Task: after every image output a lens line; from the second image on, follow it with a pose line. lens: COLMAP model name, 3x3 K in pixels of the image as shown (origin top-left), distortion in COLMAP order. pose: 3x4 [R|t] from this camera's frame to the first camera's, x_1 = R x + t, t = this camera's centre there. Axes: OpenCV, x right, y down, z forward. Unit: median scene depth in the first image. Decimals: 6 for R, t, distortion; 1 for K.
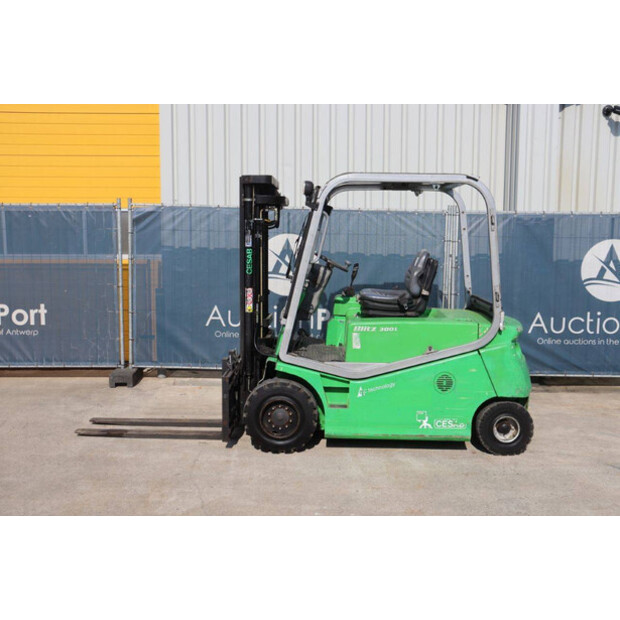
lens RADIAL K [[715.4, 0, 310.0], [0, 715.4, 310.0], [0, 0, 1]] dist [-0.006690, 0.032874]
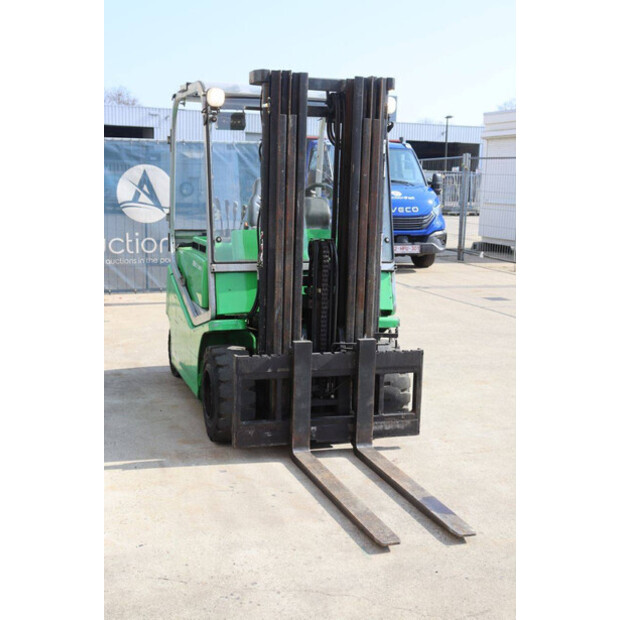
lens RADIAL K [[827.8, 0, 310.0], [0, 827.8, 310.0], [0, 0, 1]] dist [0.027960, 0.057282]
pose [[-0.333854, -0.156798, 0.929492, -0.866539], [0.073429, 0.978746, 0.191481, -0.120282], [-0.939761, 0.132178, -0.315245, 1.344610]]
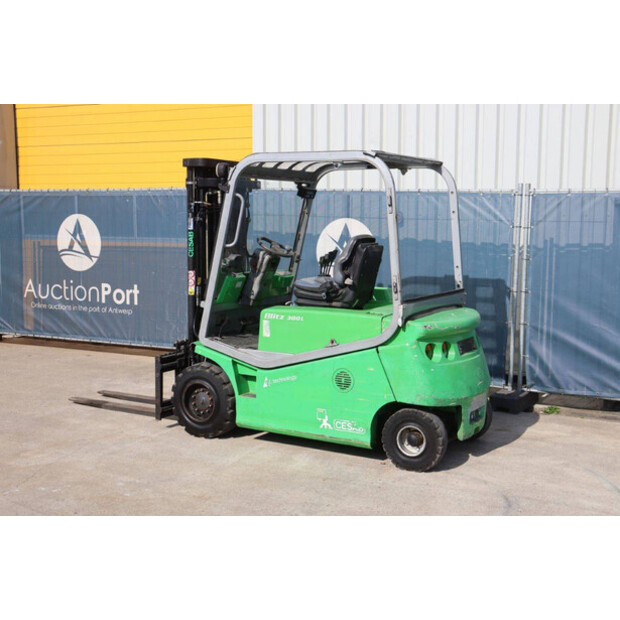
lens RADIAL K [[864.2, 0, 310.0], [0, 864.2, 310.0], [0, 0, 1]] dist [0.063444, 0.101862]
pose [[0.881204, 0.051991, -0.469868, 0.634868], [-0.053960, 0.998500, 0.009285, 0.004200], [0.469646, 0.017172, 0.882688, 0.005359]]
